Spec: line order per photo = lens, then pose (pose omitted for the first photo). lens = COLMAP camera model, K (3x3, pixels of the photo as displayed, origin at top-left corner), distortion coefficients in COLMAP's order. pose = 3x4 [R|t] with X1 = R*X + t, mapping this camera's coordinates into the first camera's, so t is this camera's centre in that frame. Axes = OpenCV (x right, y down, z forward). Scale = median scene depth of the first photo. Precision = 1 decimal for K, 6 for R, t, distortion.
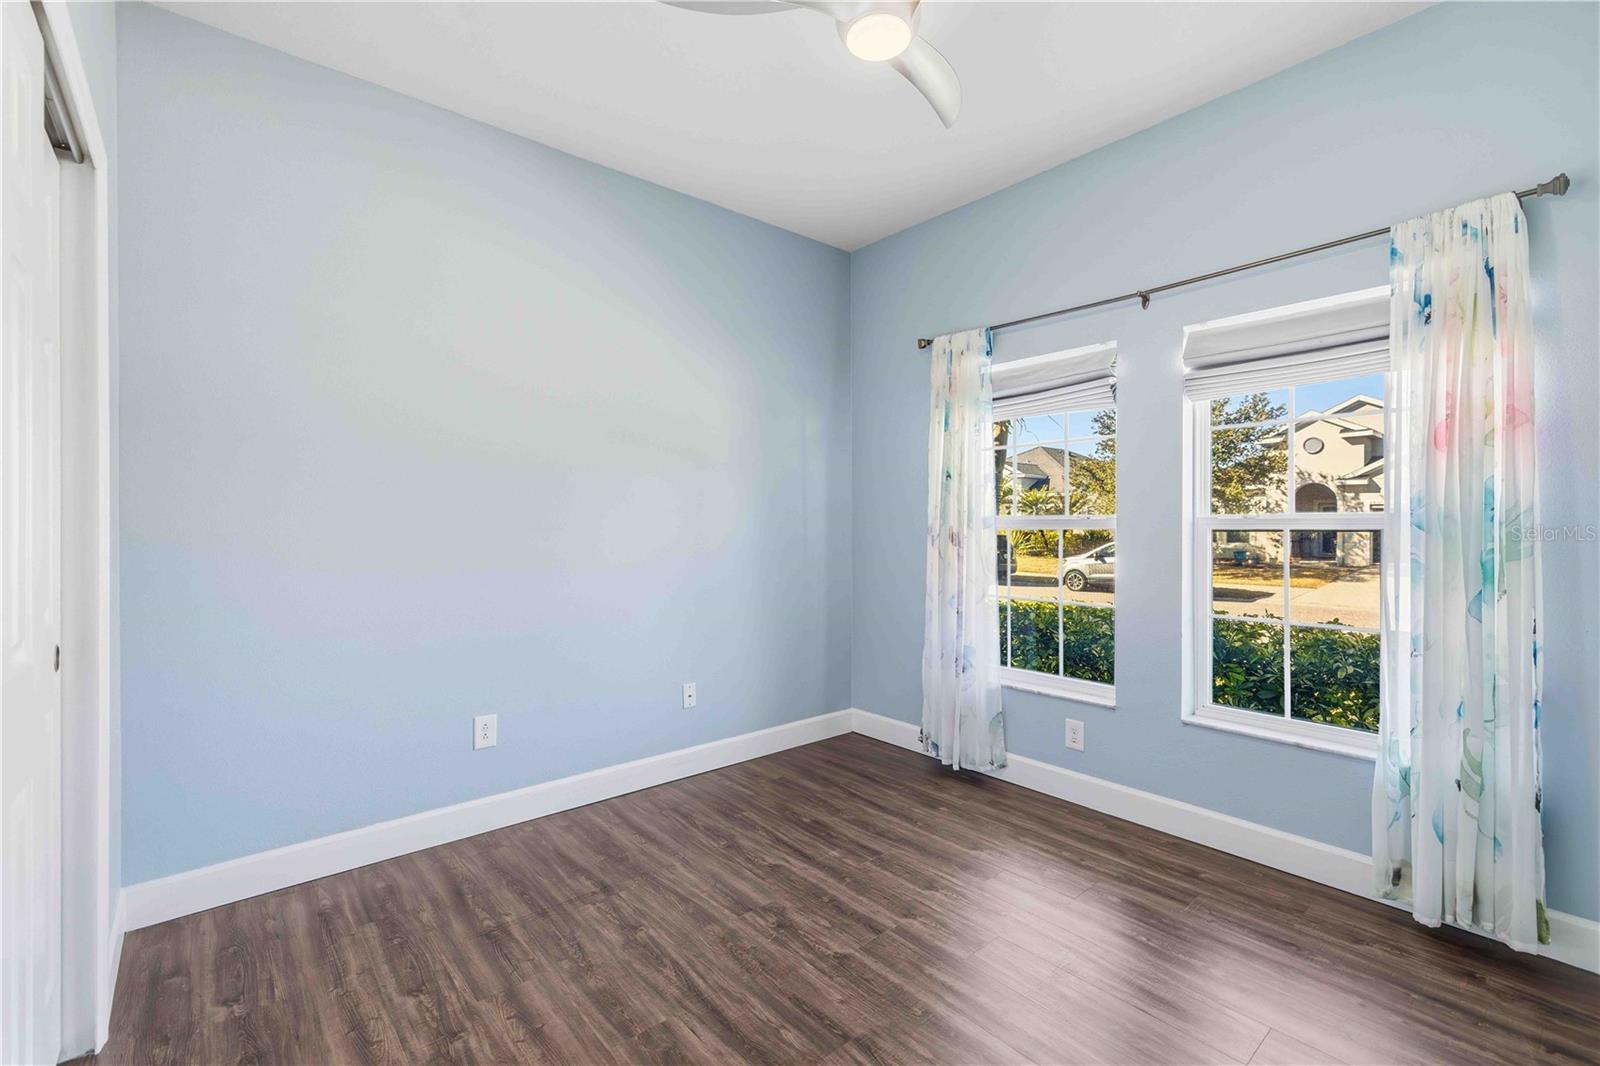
lens RADIAL K [[700.6, 0, 796.5], [0, 700.6, 533.7], [0, 0, 1]] dist [-0.000459, -0.000209]
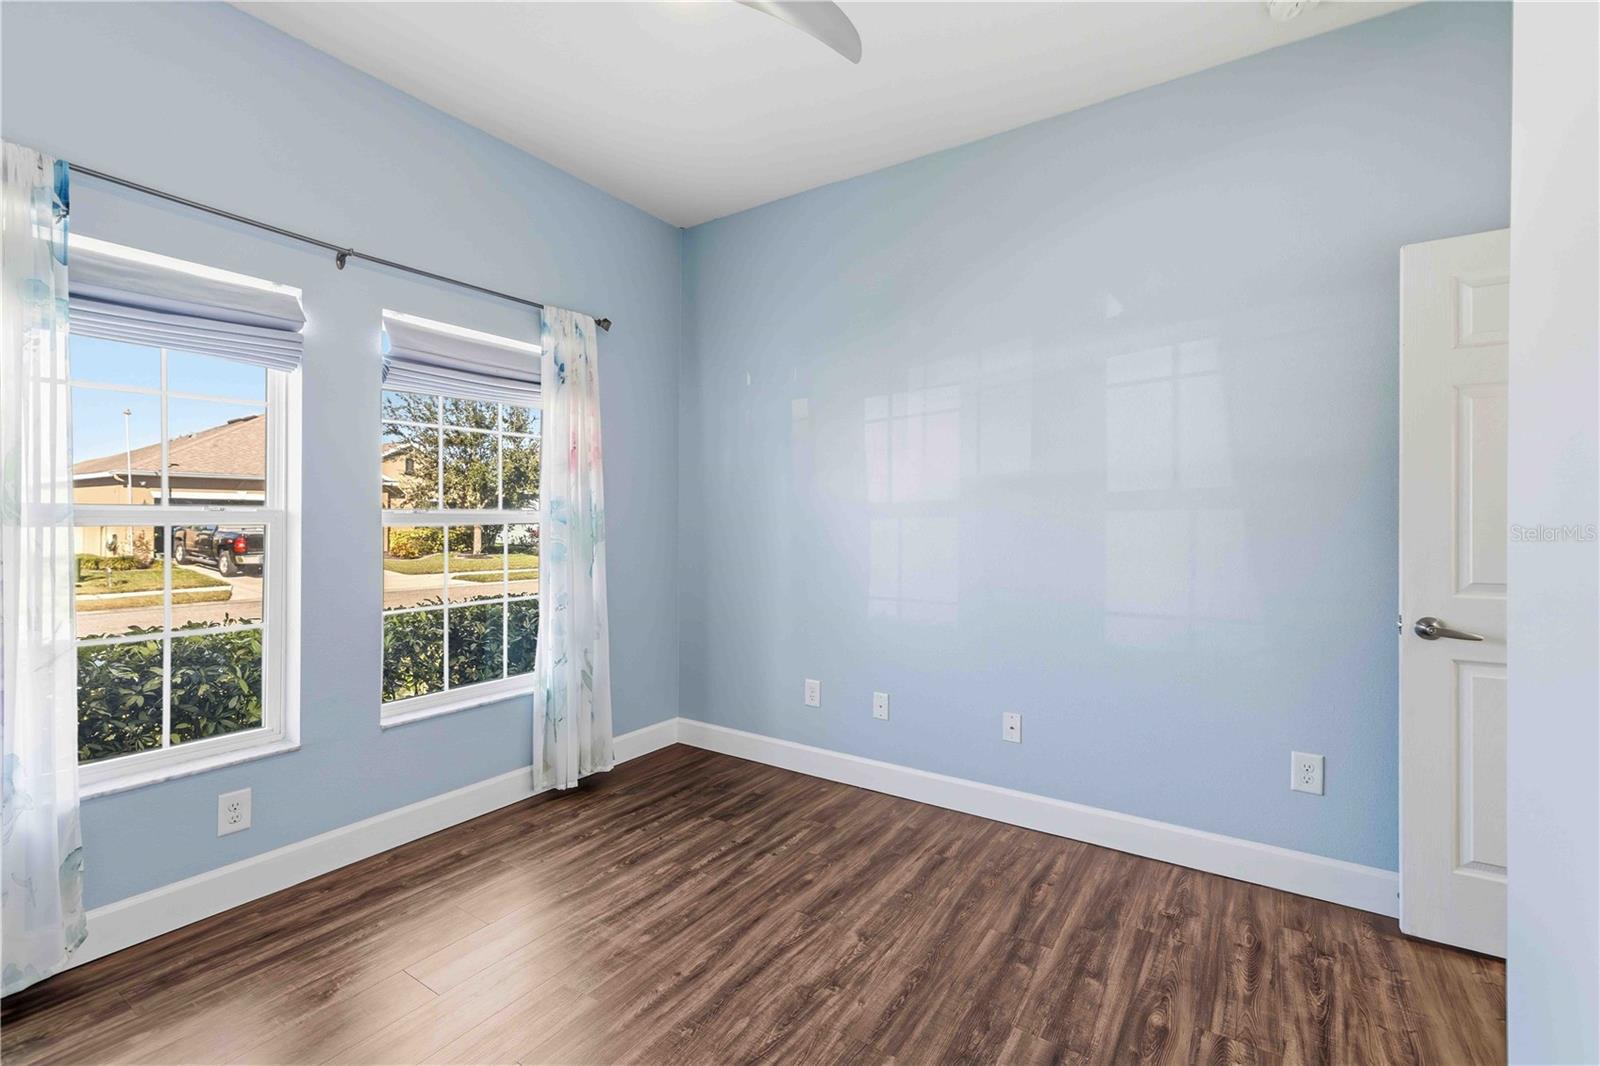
lens RADIAL K [[700.6, 0, 804.7], [0, 700.6, 521.5], [0, 0, 1]] dist [-0.000459, -0.000209]
pose [[-0.286744, -0.006498, 0.957985, -0.578001], [0.007559, 0.999931, 0.009045, -0.015408], [-0.957977, 0.009835, -0.286675, 0.817850]]
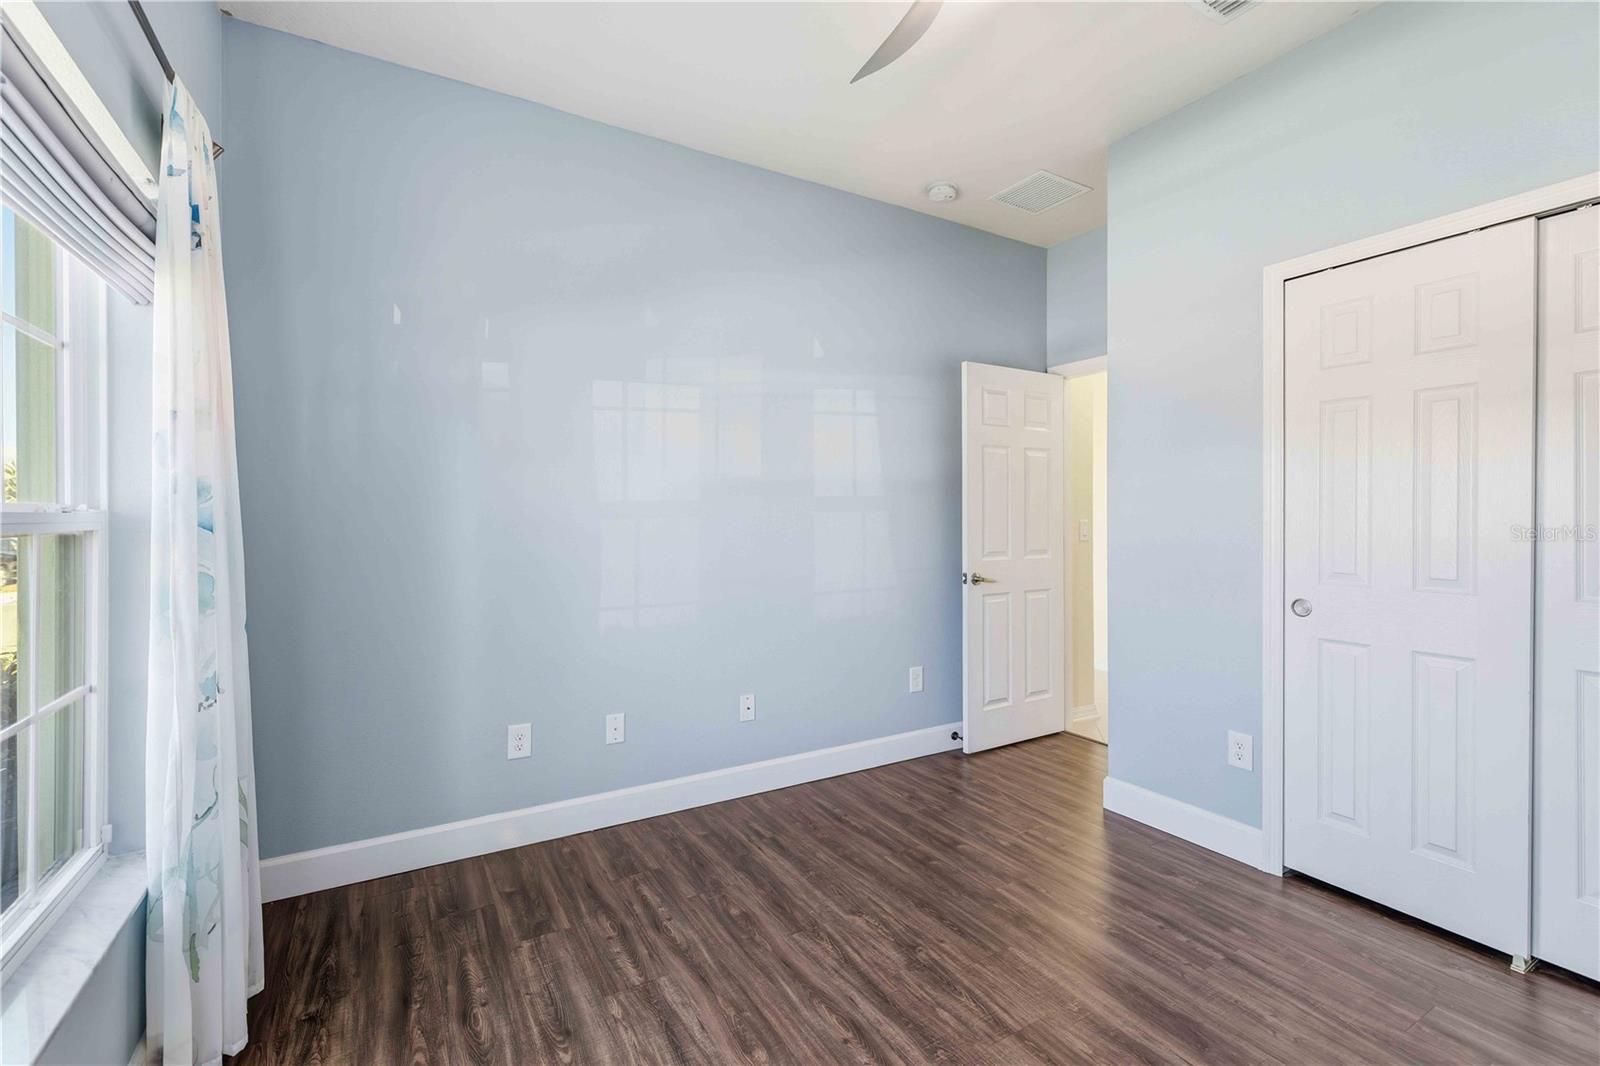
lens RADIAL K [[700.6, 0, 794.7], [0, 700.6, 524.0], [0, 0, 1]] dist [-0.000459, -0.000209]
pose [[-0.986252, -0.002508, 0.165227, 0.151201], [0.000912, 0.999787, 0.020618, -0.023465], [-0.165244, 0.020486, -0.986040, 1.411077]]
